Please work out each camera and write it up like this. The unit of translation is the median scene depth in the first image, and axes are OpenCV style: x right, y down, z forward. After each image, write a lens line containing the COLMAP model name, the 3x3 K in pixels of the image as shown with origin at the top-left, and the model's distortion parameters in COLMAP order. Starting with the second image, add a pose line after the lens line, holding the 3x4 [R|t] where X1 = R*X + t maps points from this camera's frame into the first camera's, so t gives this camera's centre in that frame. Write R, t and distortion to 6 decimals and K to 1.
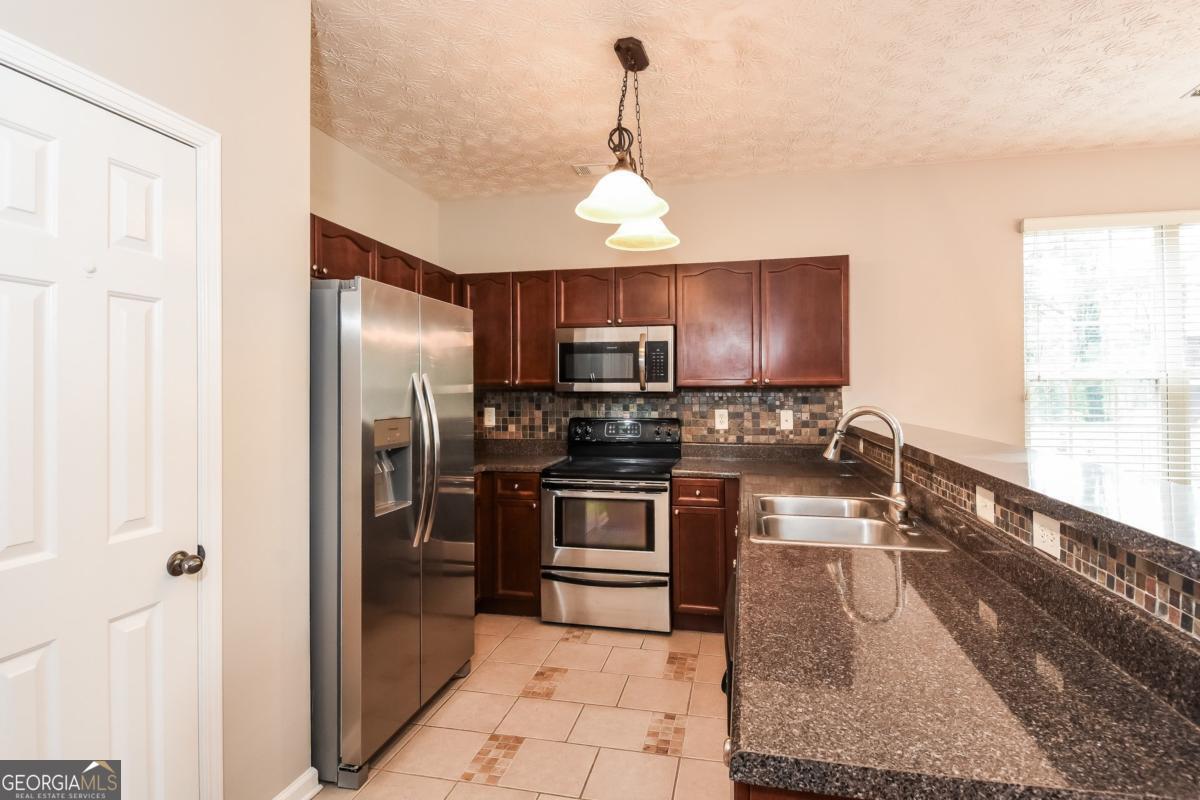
lens RADIAL K [[615.7, 0, 598.8], [0, 615.7, 395.5], [0, 0, 1]] dist [0.007420, 0.000701]
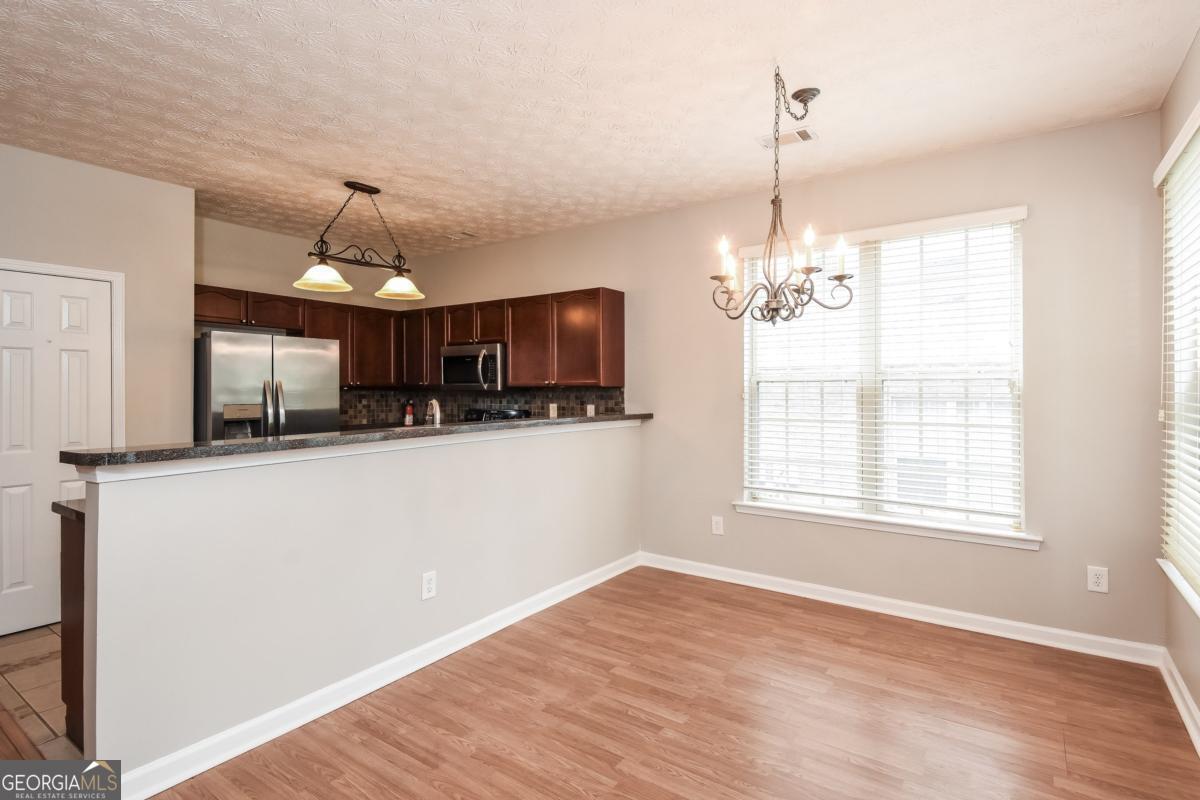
lens RADIAL K [[615.7, 0, 607.7], [0, 615.7, 395.1], [0, 0, 1]] dist [0.007420, 0.000701]
pose [[0.924935, 0.005410, -0.380088, 0.841908], [-0.005636, 0.999984, 0.000517, 0.002662], [0.380084, 0.001664, 0.924950, -0.187301]]
